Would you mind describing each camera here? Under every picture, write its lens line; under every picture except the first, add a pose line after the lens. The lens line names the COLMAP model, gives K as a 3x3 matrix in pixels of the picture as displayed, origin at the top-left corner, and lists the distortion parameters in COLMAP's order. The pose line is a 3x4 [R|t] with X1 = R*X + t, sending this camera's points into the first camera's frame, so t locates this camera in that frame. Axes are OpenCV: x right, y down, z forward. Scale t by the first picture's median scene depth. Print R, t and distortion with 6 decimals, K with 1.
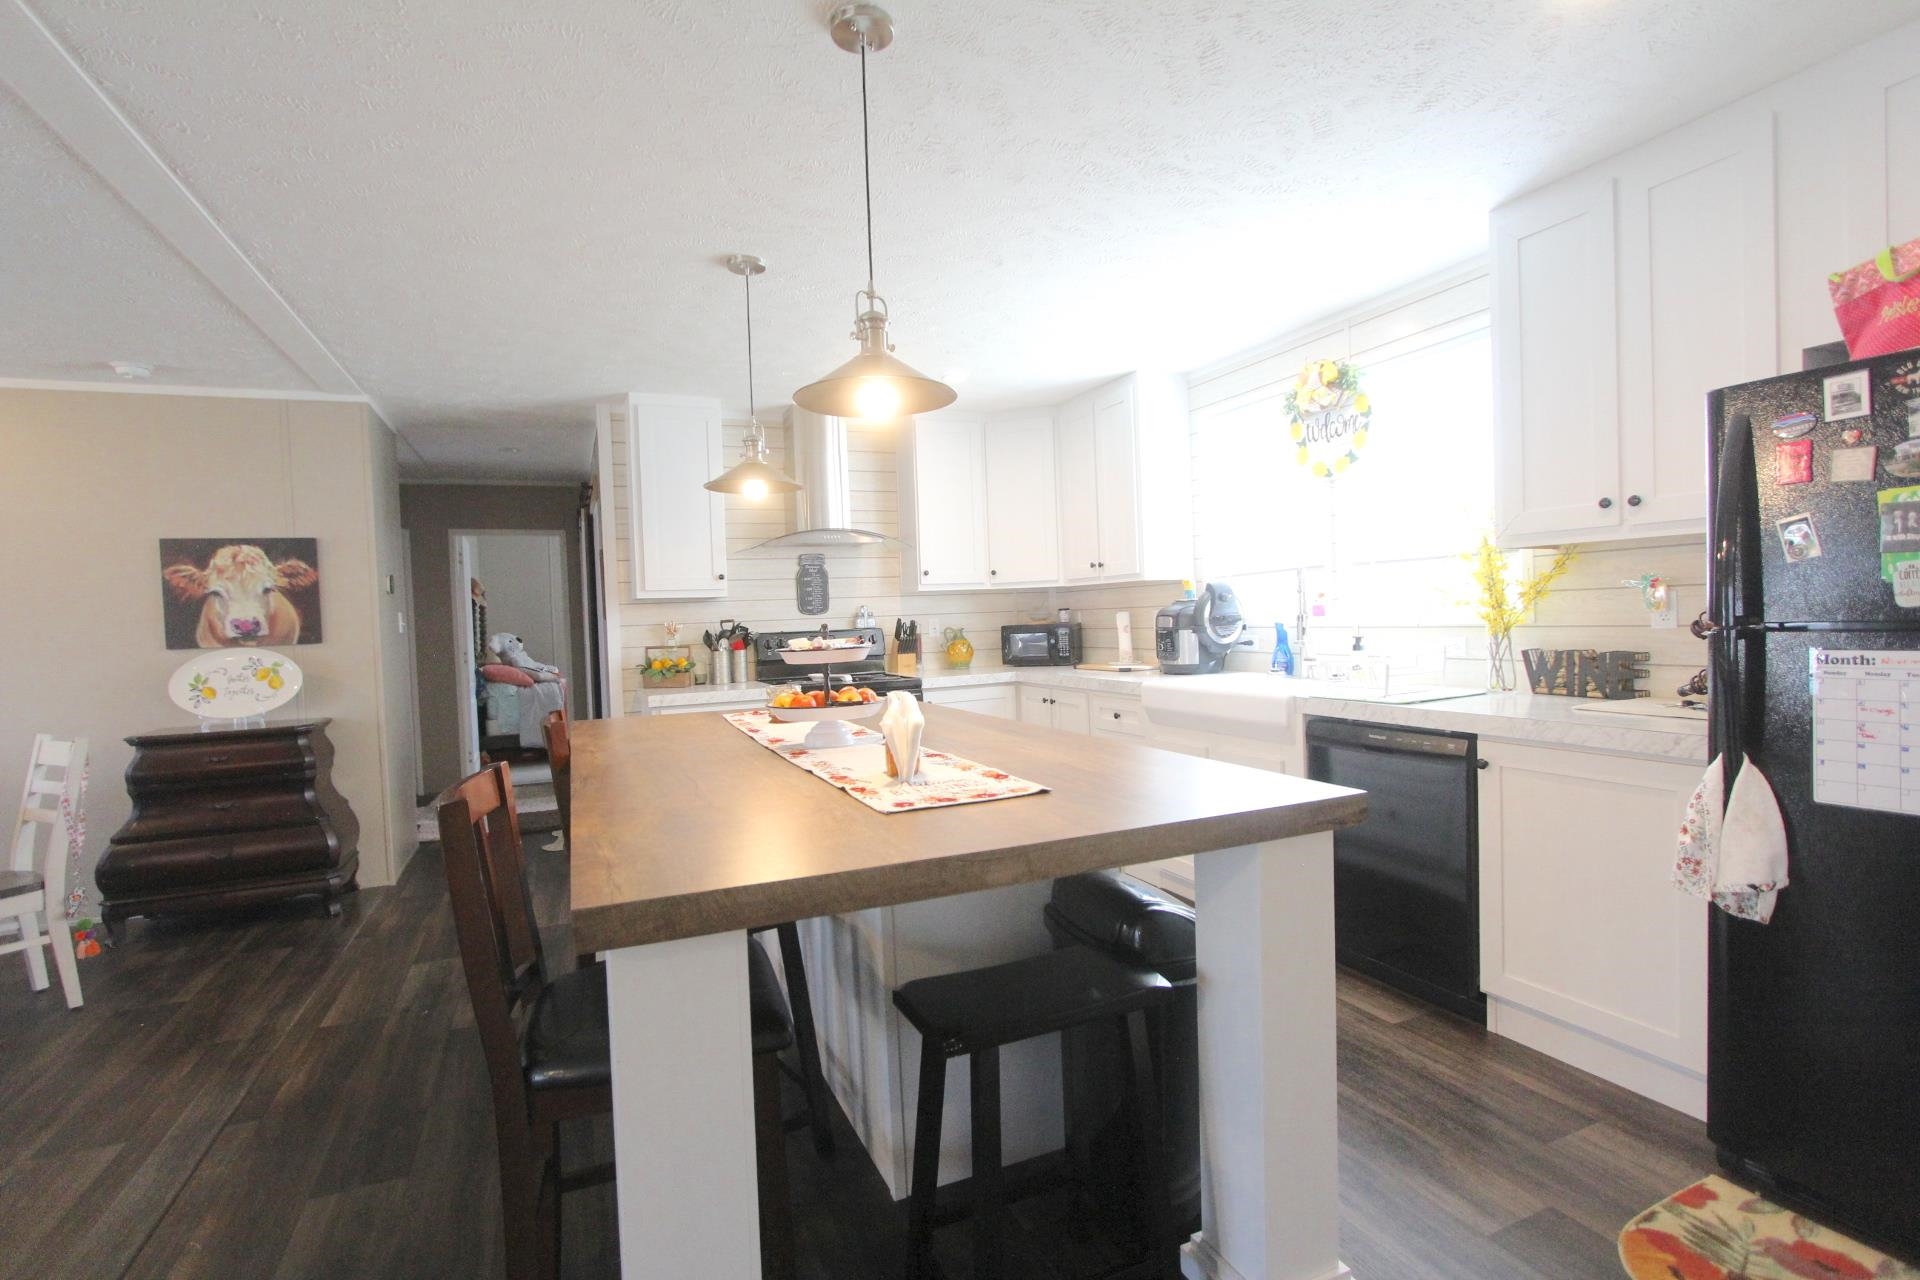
lens RADIAL K [[889.4, 0, 939.6], [0, 889.4, 640.2], [0, 0, 1]] dist [-0.017718, 0.004282]
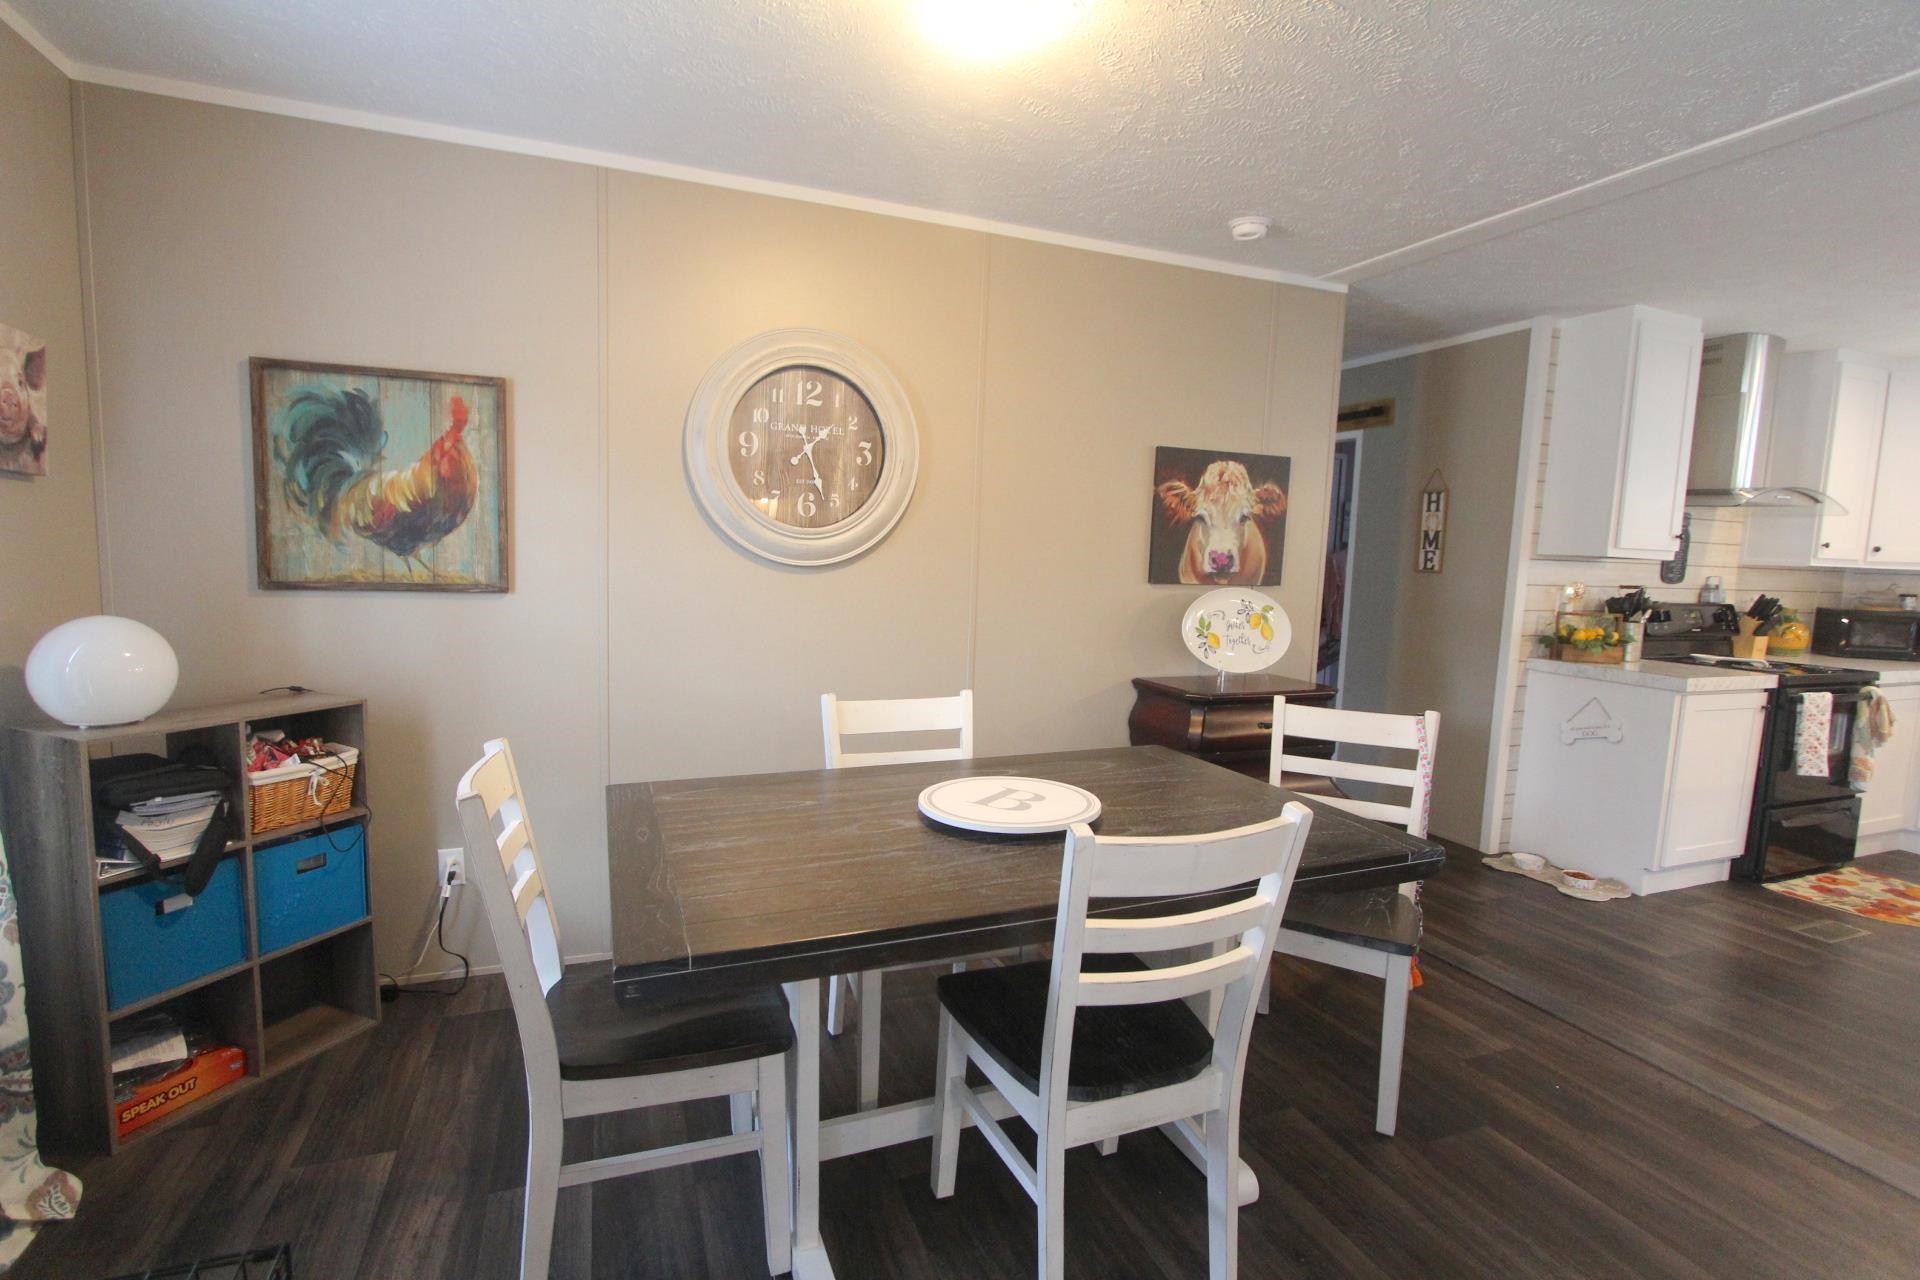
lens RADIAL K [[889.4, 0, 939.6], [0, 889.4, 640.2], [0, 0, 1]] dist [-0.017718, 0.004282]
pose [[0.996788, 0.074249, -0.030006, -1.026247], [-0.071769, 0.994472, 0.076652, 0.013885], [0.035531, -0.074252, 0.996606, 0.157712]]
